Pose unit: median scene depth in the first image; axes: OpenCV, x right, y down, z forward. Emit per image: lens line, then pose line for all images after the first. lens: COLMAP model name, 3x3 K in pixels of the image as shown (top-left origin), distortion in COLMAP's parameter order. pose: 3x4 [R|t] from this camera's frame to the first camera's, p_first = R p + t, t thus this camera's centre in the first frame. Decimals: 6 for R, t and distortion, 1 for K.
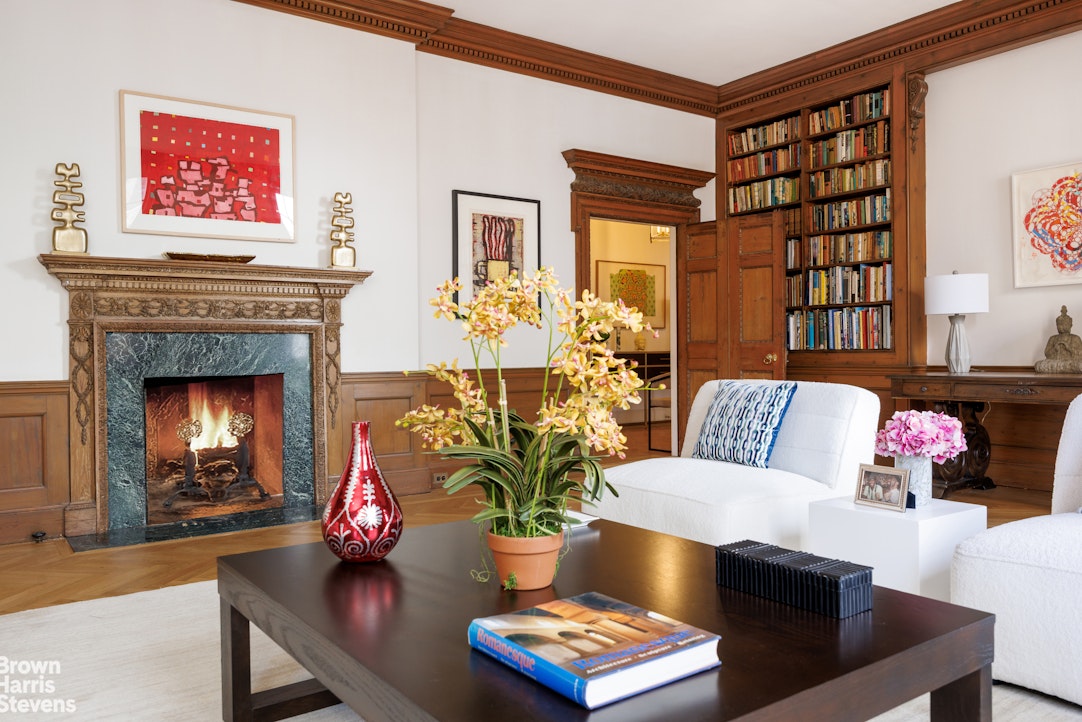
lens RADIAL K [[817.9, 0, 541.1], [0, 817.9, 350.3], [0, 0, 1]] dist [-0.010267, -0.006658]
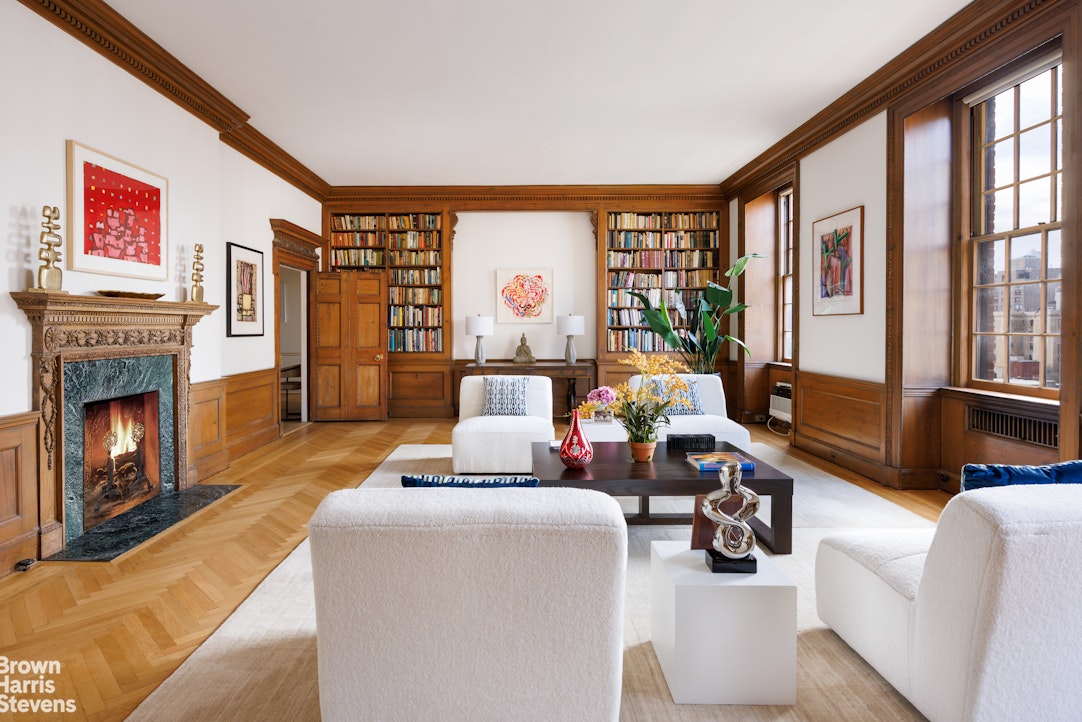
lens RADIAL K [[568.9, 0, 541.0], [0, 568.9, 361.0], [0, 0, 1]] dist [-0.080250, 0.000468]
pose [[0.556557, -0.037008, 0.829985, -0.614380], [-0.006842, 0.998769, 0.049122, -0.050767], [-0.830781, -0.033018, 0.555619, 0.060961]]
